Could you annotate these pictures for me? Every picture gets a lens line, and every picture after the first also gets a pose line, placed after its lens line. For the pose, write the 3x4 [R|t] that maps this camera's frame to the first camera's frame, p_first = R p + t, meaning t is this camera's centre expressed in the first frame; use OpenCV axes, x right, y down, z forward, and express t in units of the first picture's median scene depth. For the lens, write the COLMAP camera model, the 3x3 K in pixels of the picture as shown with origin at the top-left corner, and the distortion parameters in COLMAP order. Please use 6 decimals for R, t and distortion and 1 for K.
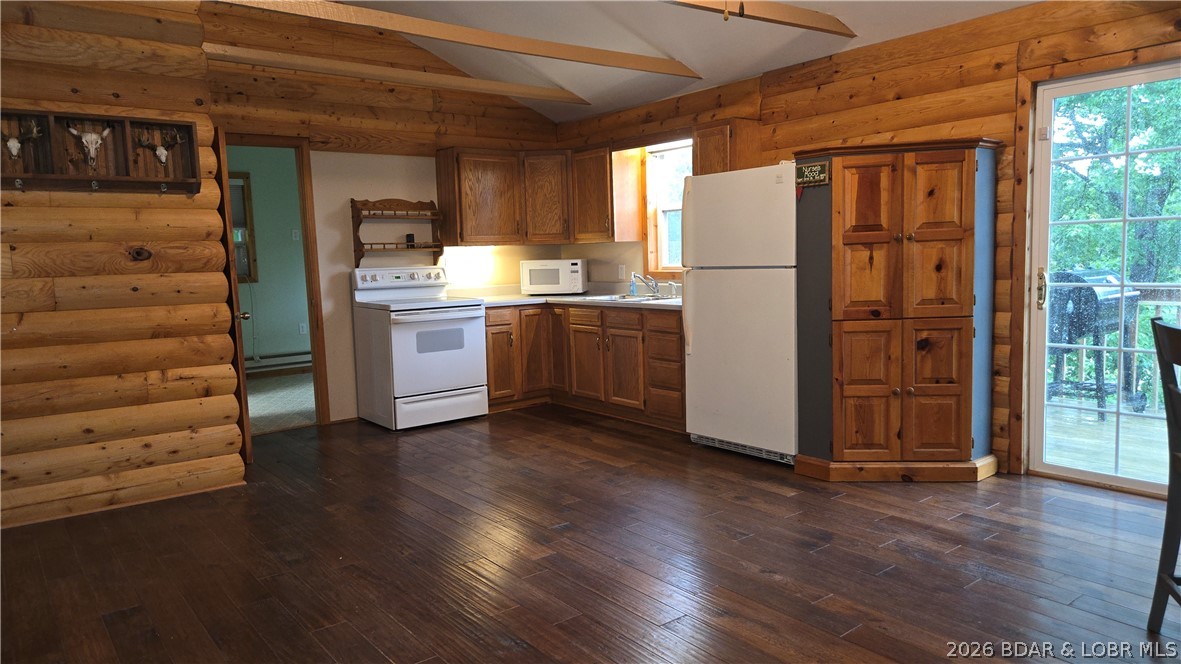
lens RADIAL K [[791.3, 0, 600.0], [0, 791.3, 335.3], [0, 0, 1]] dist [0.067979, -0.059815]
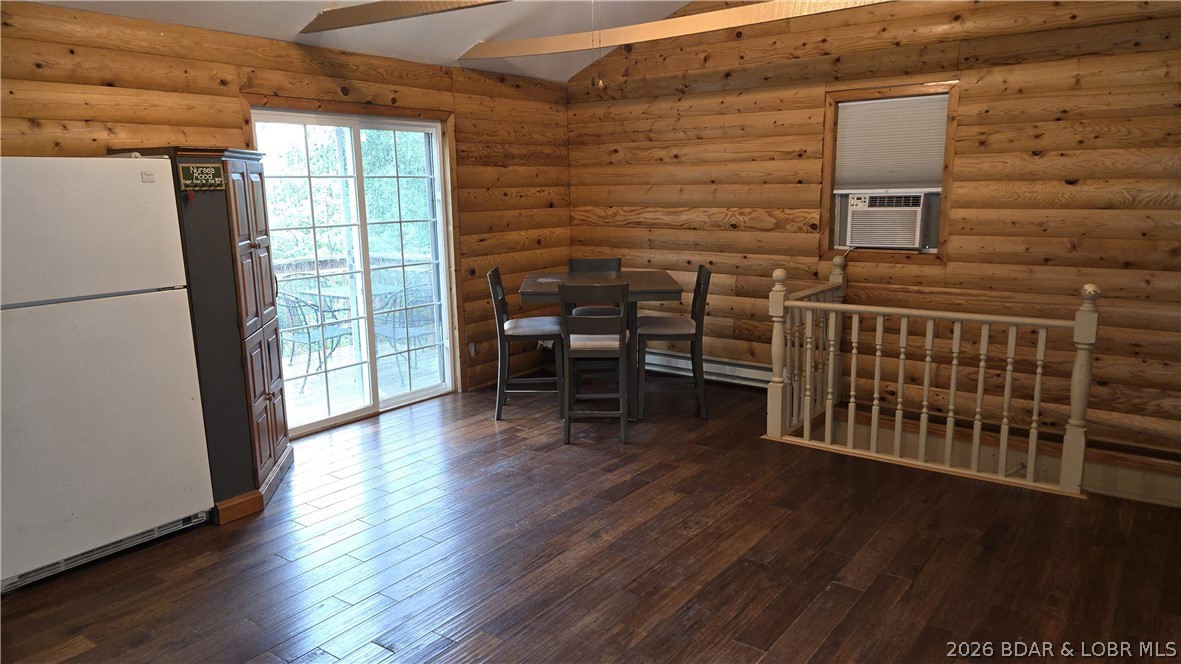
lens RADIAL K [[791.3, 0, 597.9], [0, 791.3, 334.5], [0, 0, 1]] dist [0.067979, -0.059815]
pose [[-0.262158, -0.146420, 0.953852, -0.646967], [0.123764, 0.975159, 0.183706, -0.133638], [-0.957056, 0.166213, -0.237524, 0.774172]]
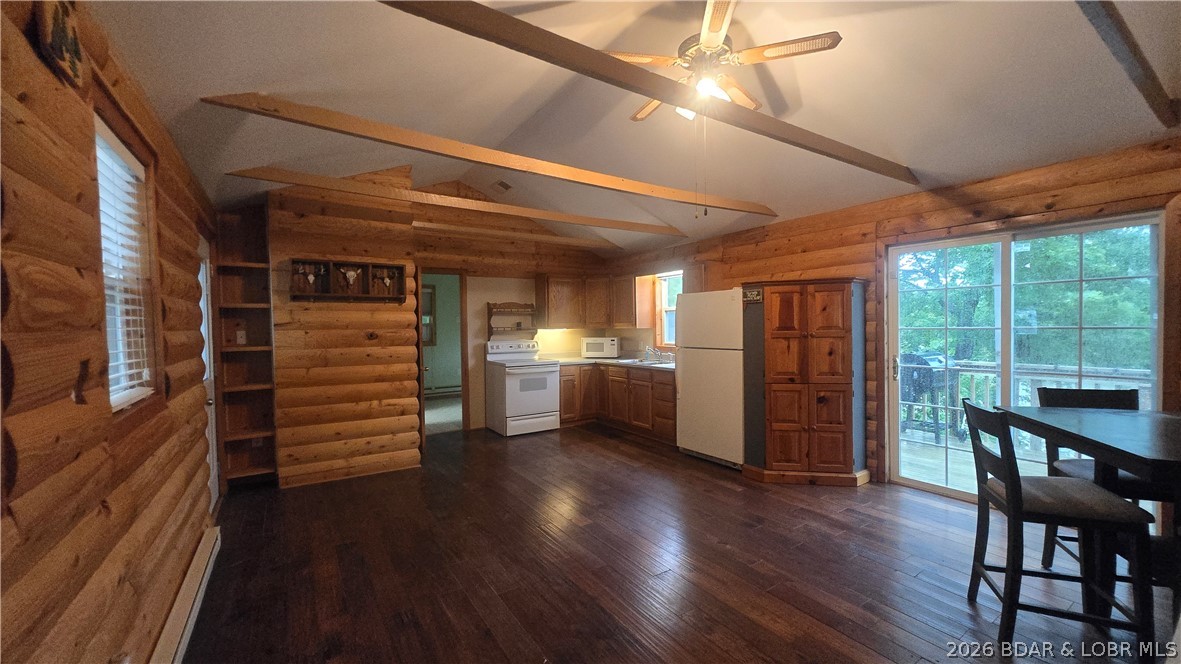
lens RADIAL K [[463.6, 0, 590.1], [0, 463.6, 333.4], [0, 0, 1]] dist [0.003281, -0.001625]
pose [[0.995837, 0.019309, -0.089078, 0.012129], [-0.026867, 0.996066, -0.084449, -0.028859], [0.087097, 0.086491, 0.992438, 0.000474]]
